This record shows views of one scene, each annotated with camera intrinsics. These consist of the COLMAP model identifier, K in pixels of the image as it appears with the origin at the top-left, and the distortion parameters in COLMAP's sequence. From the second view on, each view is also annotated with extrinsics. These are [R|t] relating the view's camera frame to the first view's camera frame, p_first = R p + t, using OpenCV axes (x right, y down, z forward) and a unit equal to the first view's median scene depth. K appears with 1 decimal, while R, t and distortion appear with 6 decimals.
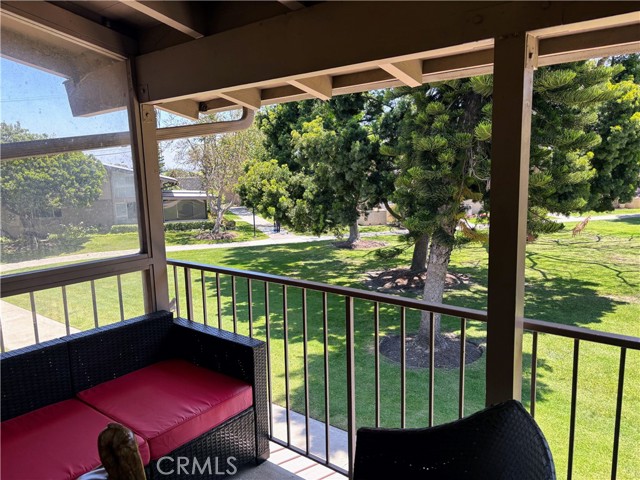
lens RADIAL K [[481.4, 0, 314.7], [0, 481.4, 246.0], [0, 0, 1]] dist [0.046877, -0.053930]
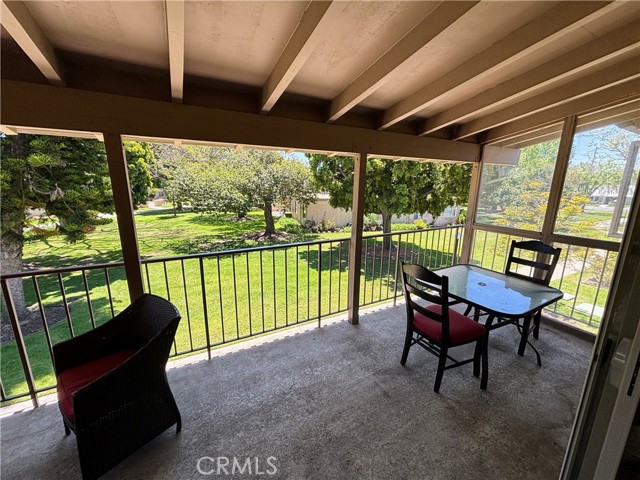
lens RADIAL K [[257.1, 0, 320.4], [0, 257.1, 238.8], [0, 0, 1]] dist [0.001993, -0.000708]
pose [[0.381642, -0.163884, 0.909666, -0.043458], [0.123687, 0.984360, 0.125449, 0.000736], [-0.915997, 0.064637, 0.395943, -0.034719]]
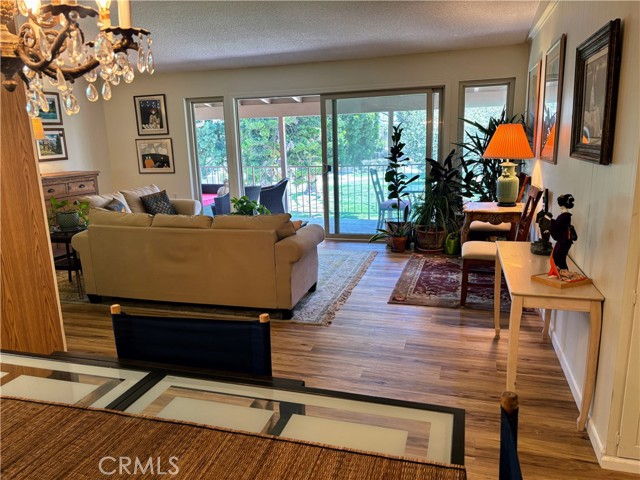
lens RADIAL K [[481.4, 0, 318.4], [0, 481.4, 243.8], [0, 0, 1]] dist [0.046877, -0.053930]
pose [[0.927705, -0.084295, 0.363673, -0.181125], [0.065902, 0.995853, 0.062714, 0.098115], [-0.367452, -0.034213, 0.929413, -0.587706]]
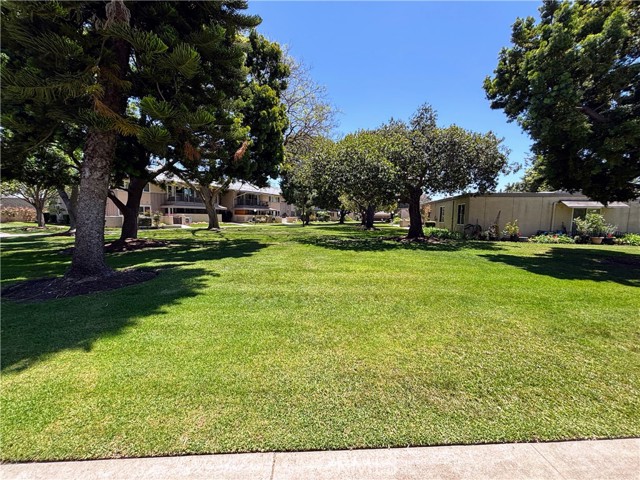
lens RADIAL K [[257.1, 0, 320.3], [0, 257.1, 238.3], [0, 0, 1]] dist [0.001993, -0.000708]
pose [[0.735596, -0.021362, 0.677084, 0.214959], [0.072488, 0.996246, -0.047321, 0.175274], [-0.673532, 0.083889, 0.734383, 0.349701]]
